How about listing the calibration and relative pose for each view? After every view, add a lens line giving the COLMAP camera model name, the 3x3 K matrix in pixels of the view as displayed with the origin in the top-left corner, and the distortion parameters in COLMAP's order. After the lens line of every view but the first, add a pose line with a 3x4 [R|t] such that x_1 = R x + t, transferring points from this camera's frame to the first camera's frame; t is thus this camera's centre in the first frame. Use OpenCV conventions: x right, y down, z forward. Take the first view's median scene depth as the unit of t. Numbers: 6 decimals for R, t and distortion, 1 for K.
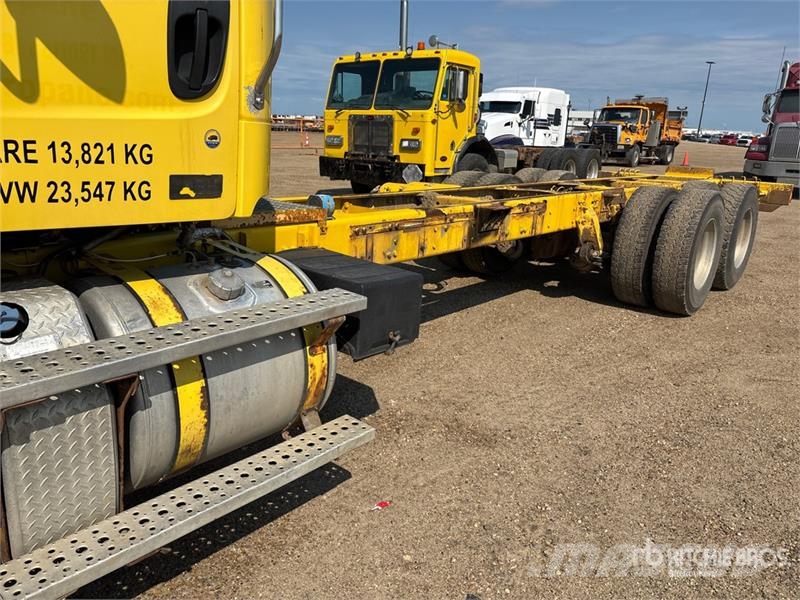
lens RADIAL K [[598.5, 0, 399.6], [0, 598.5, 299.8], [0, 0, 1]] dist [0.029804, -0.025364]
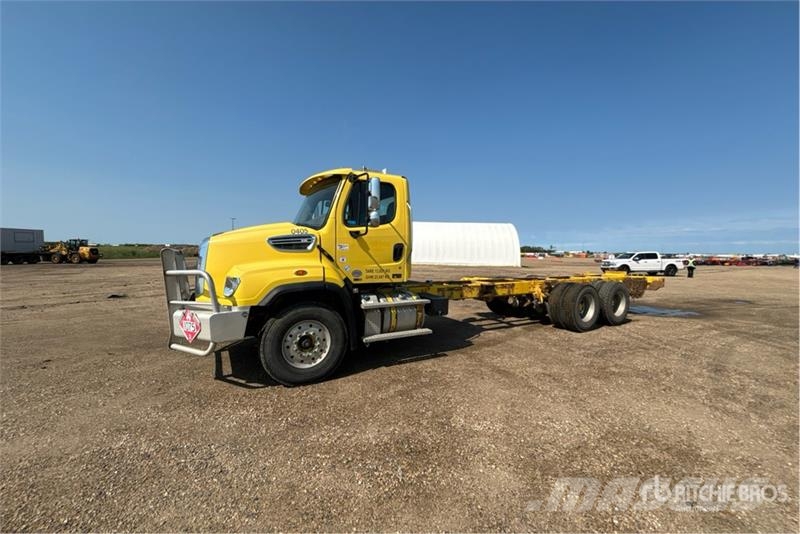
lens RADIAL K [[324.1, 0, 402.8], [0, 324.1, 263.0], [0, 0, 1]] dist [-0.002501, 0.000018]
pose [[0.945889, -0.029539, -0.323143, 0.111345], [-0.053120, 0.968318, -0.244004, 0.068745], [0.320112, 0.247966, 0.914353, -0.284801]]
